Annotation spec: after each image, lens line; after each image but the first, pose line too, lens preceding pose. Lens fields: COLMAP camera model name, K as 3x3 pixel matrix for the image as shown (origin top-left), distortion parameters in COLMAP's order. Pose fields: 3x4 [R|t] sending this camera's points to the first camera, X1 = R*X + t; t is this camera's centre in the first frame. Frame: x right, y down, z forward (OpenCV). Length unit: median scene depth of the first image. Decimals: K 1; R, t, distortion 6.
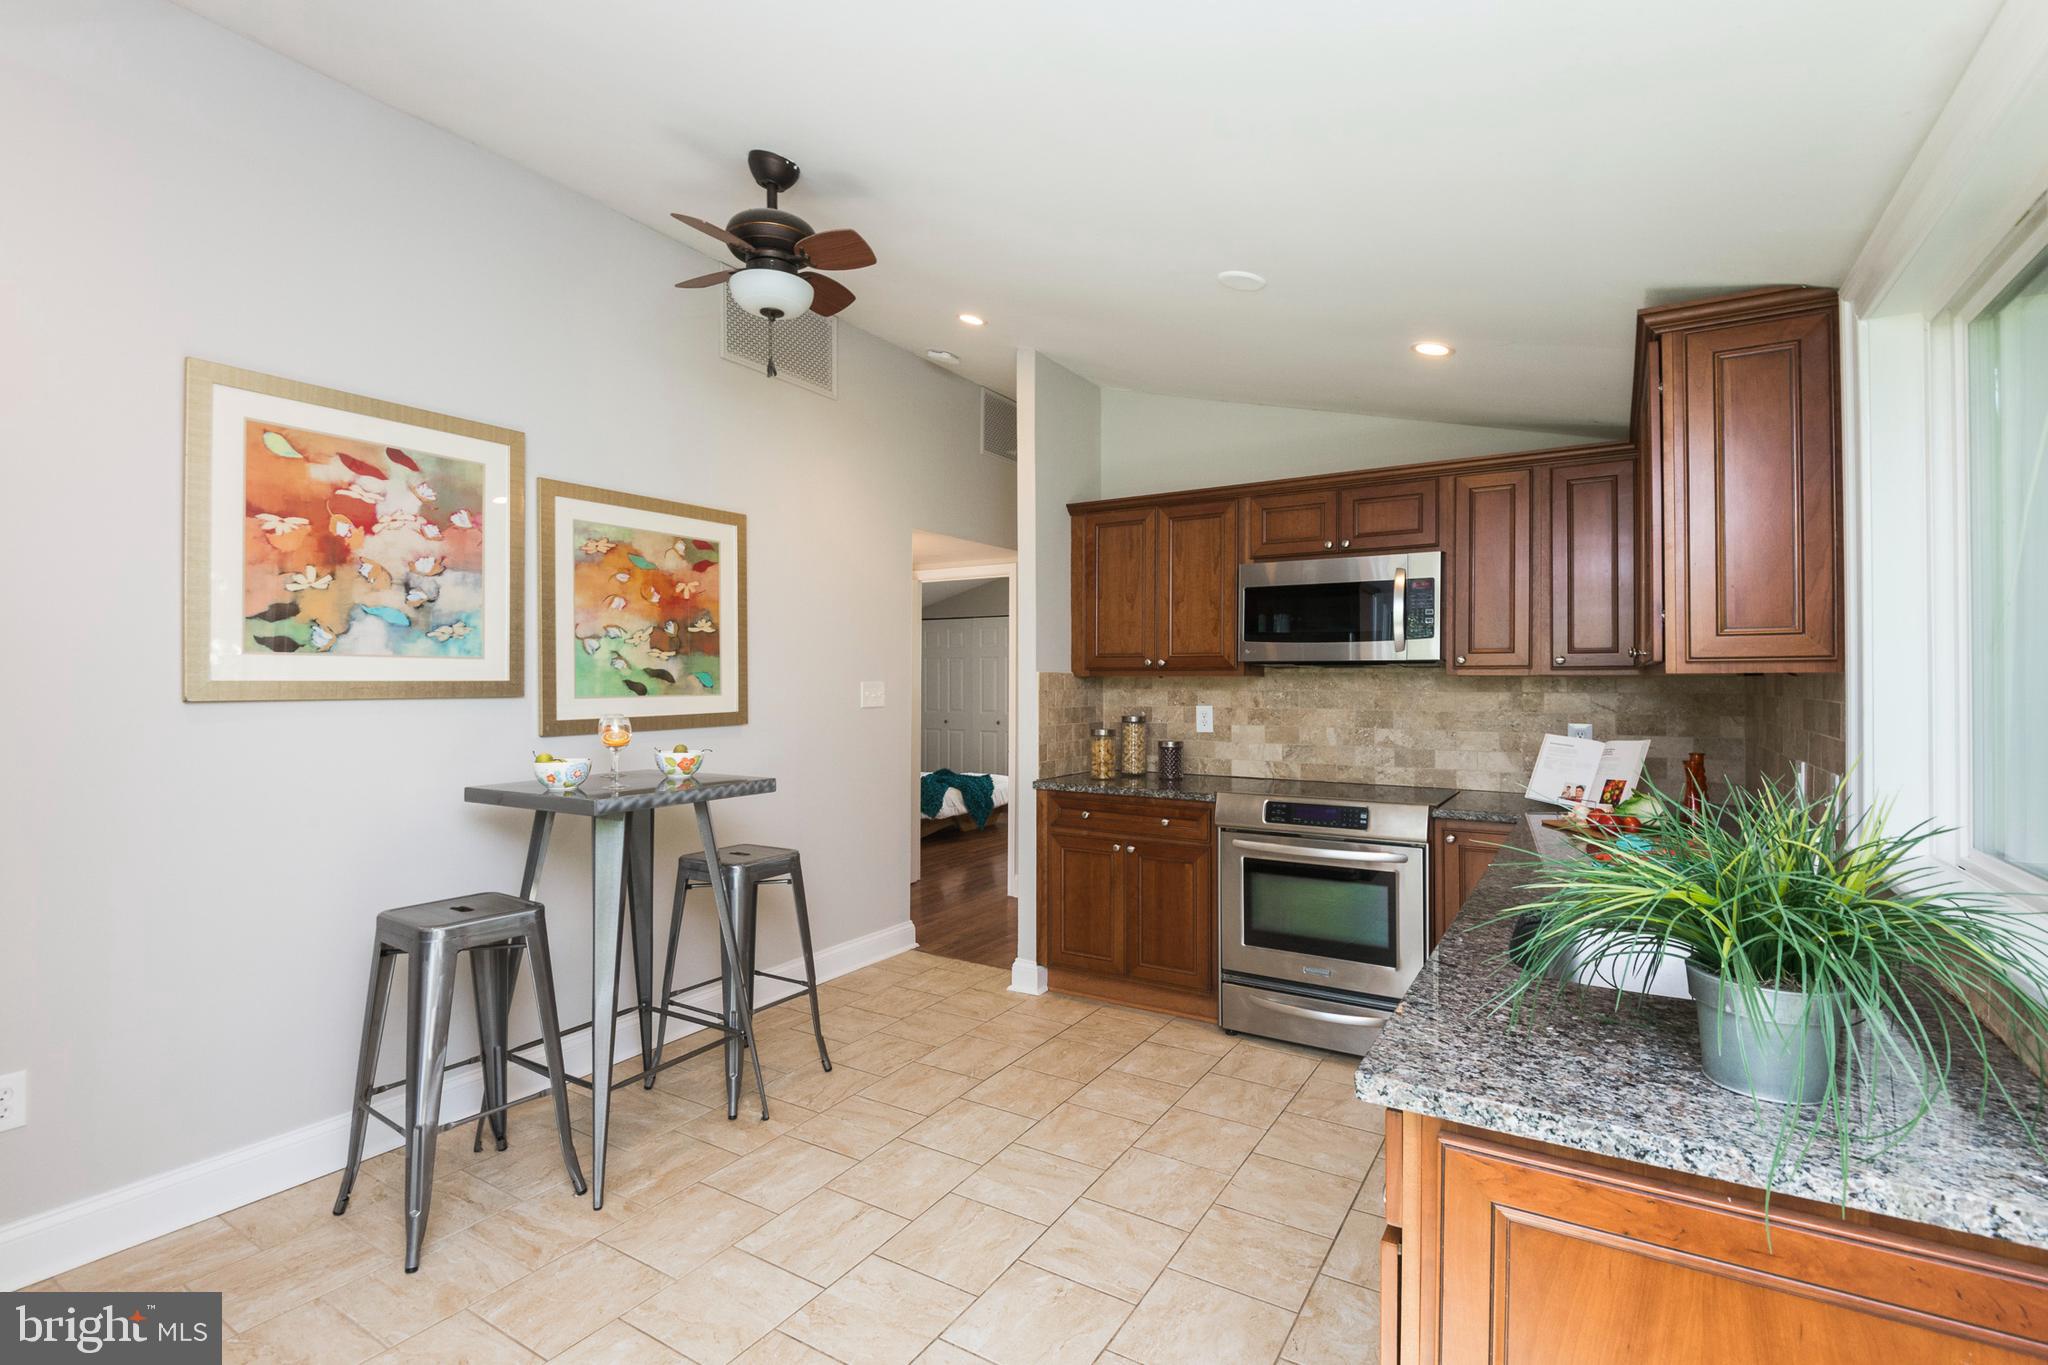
lens RADIAL K [[928.5, 0, 1051.8], [0, 928.5, 686.6], [0, 0, 1]] dist [0.014618, -0.014787]
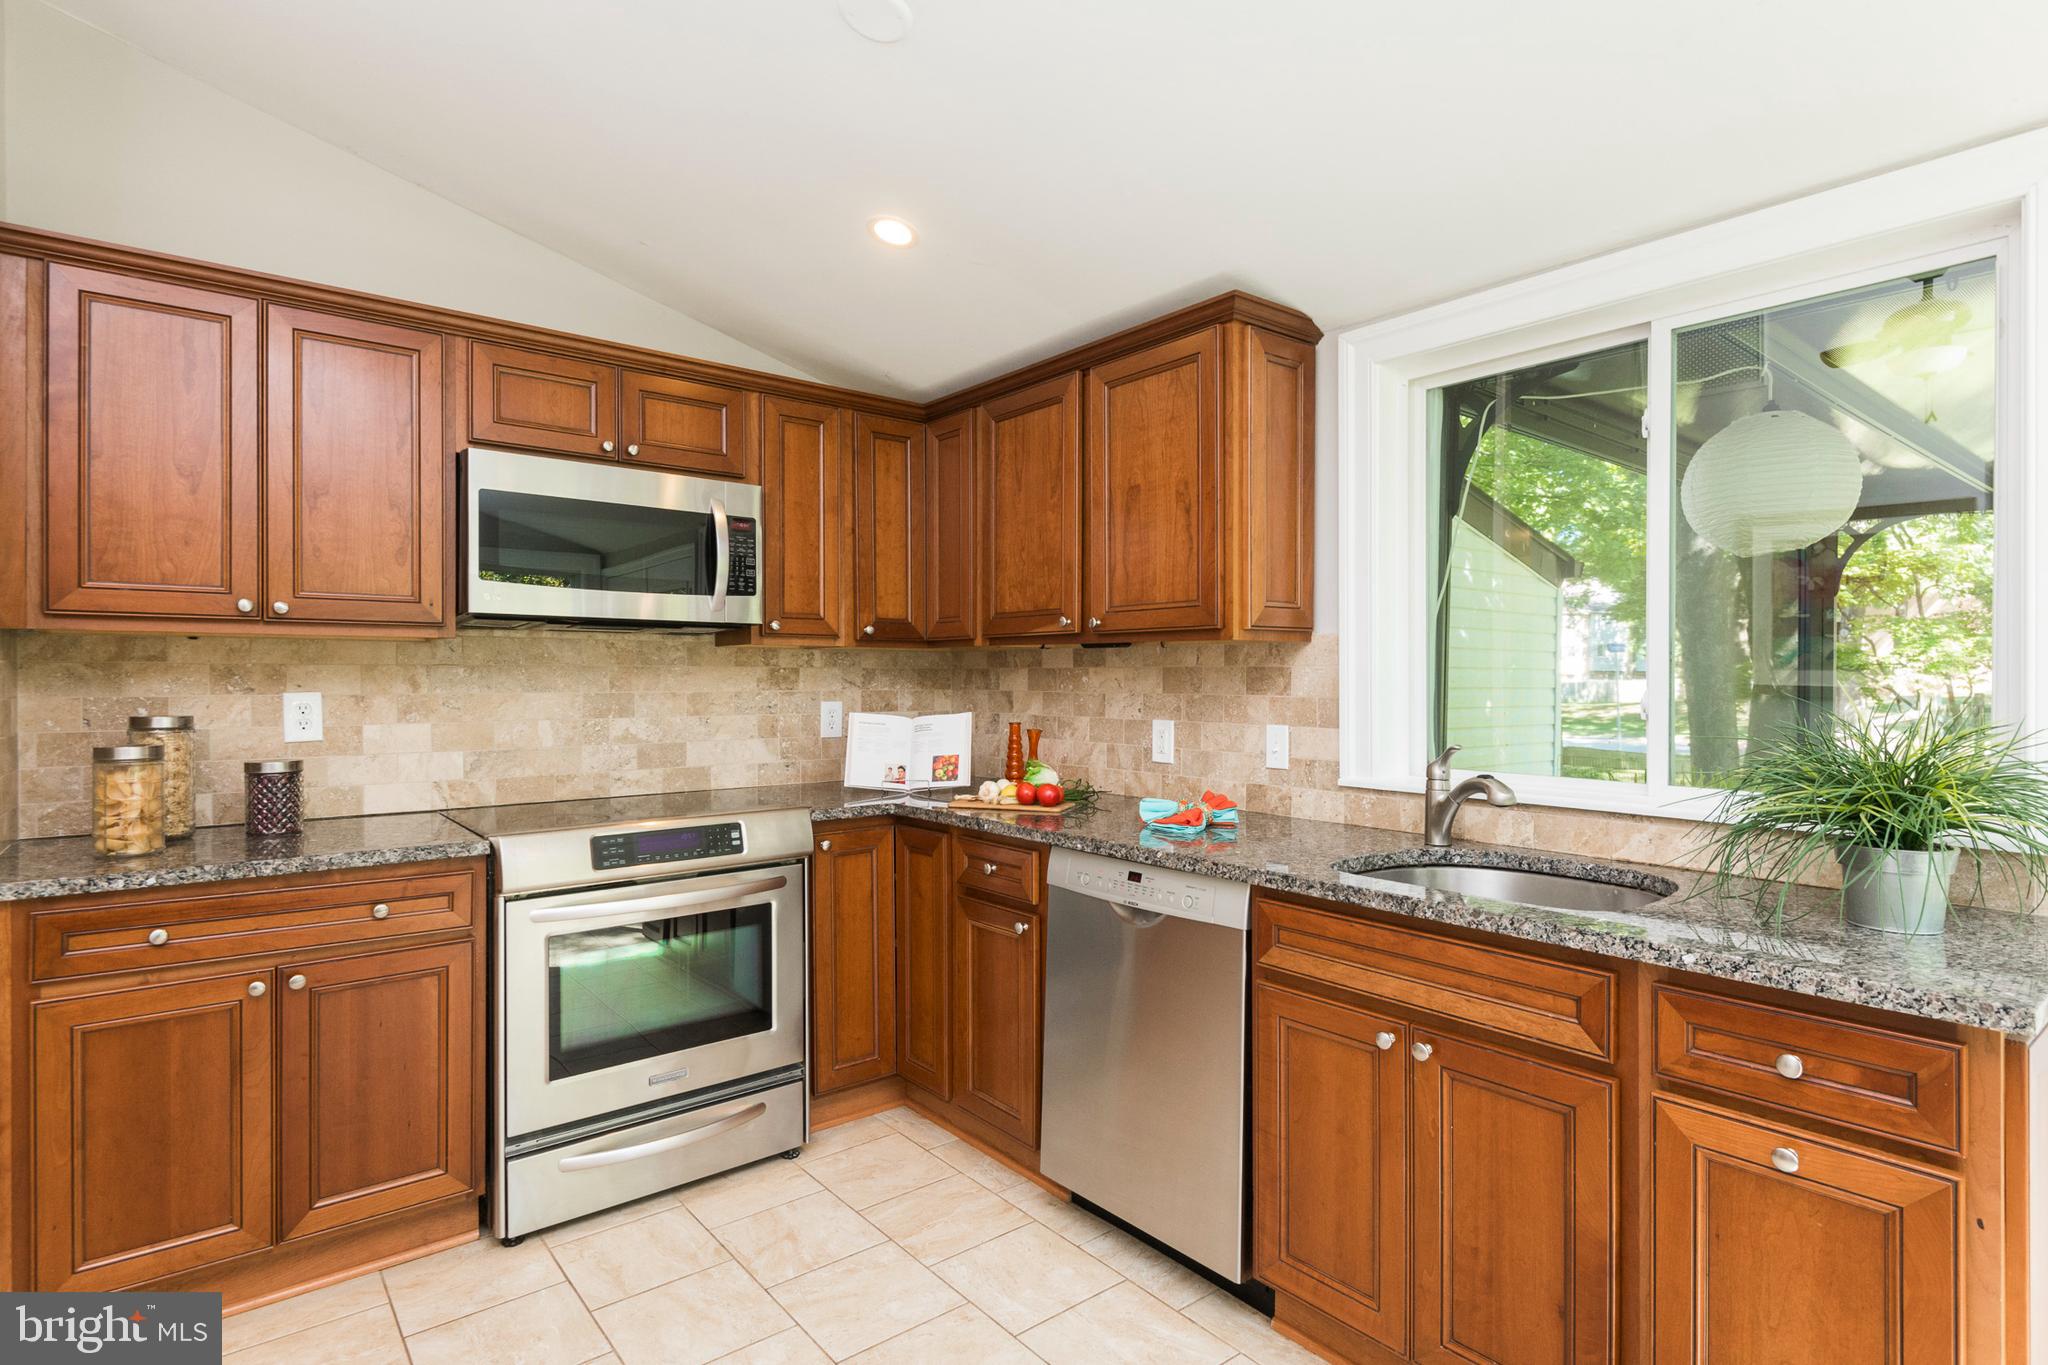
lens RADIAL K [[1041.1, 0, 1029.2], [0, 1041.1, 679.0], [0, 0, 1]] dist [0.027131, -0.014474]
pose [[0.351885, -0.005381, 0.936028, -0.334806], [0.006523, 0.999973, 0.003296, 0.016727], [-0.936021, 0.004946, 0.351910, 0.488024]]
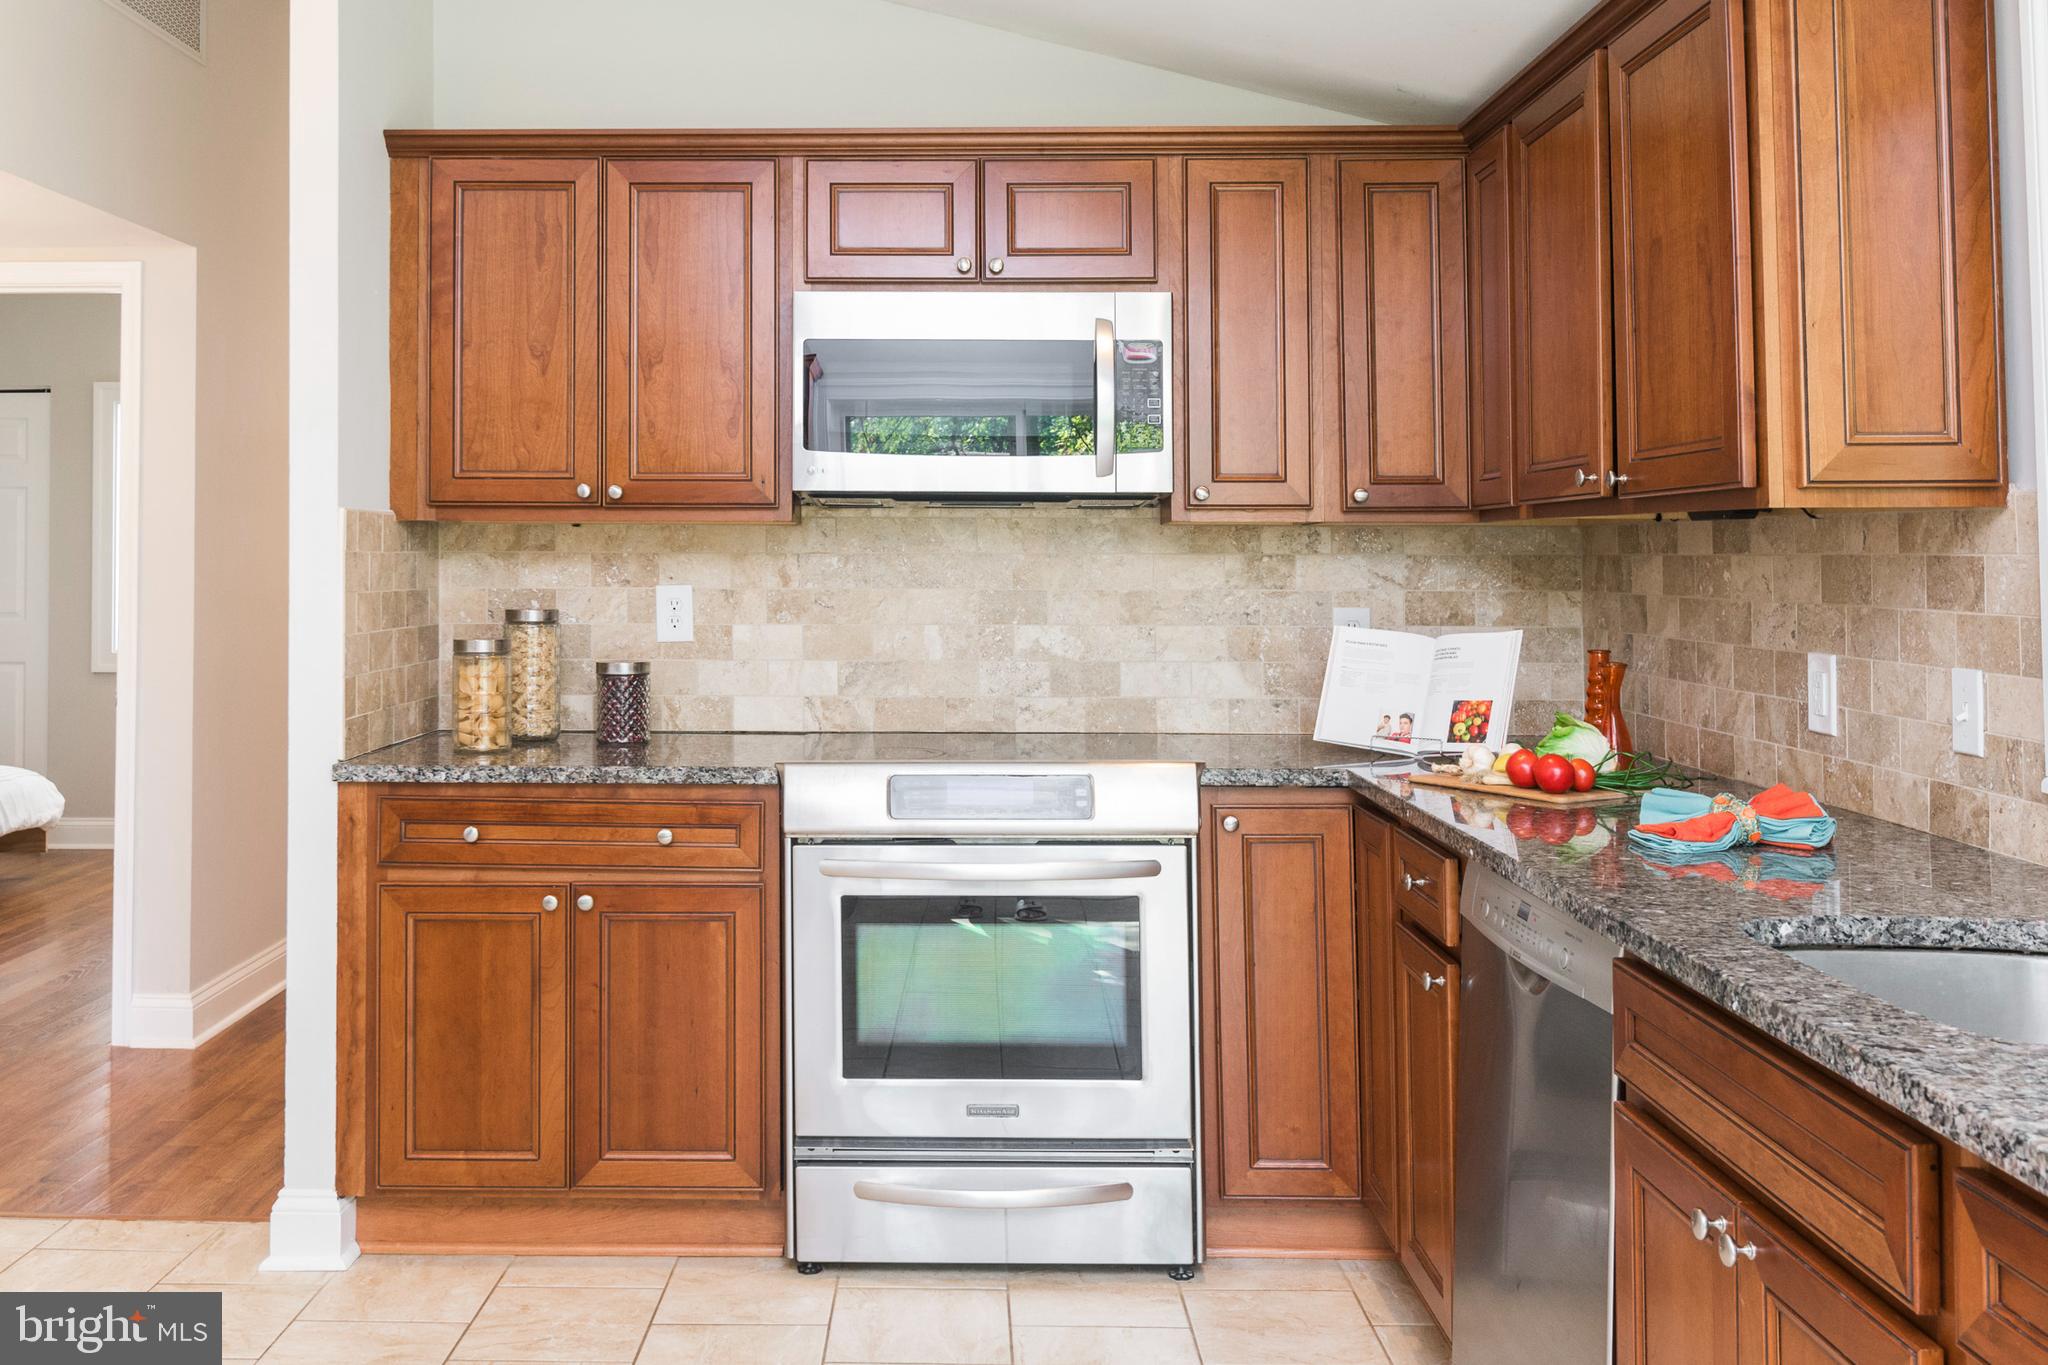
lens RADIAL K [[1797.8, 0, 916.6], [0, 1797.8, 485.3], [0, 0, 1]] dist [-0.010074, 0.007724]
pose [[0.871660, 0.018848, 0.489749, -0.229897], [0.003518, 0.998994, -0.044708, 0.013405], [-0.490099, 0.040694, 0.870716, 0.166858]]
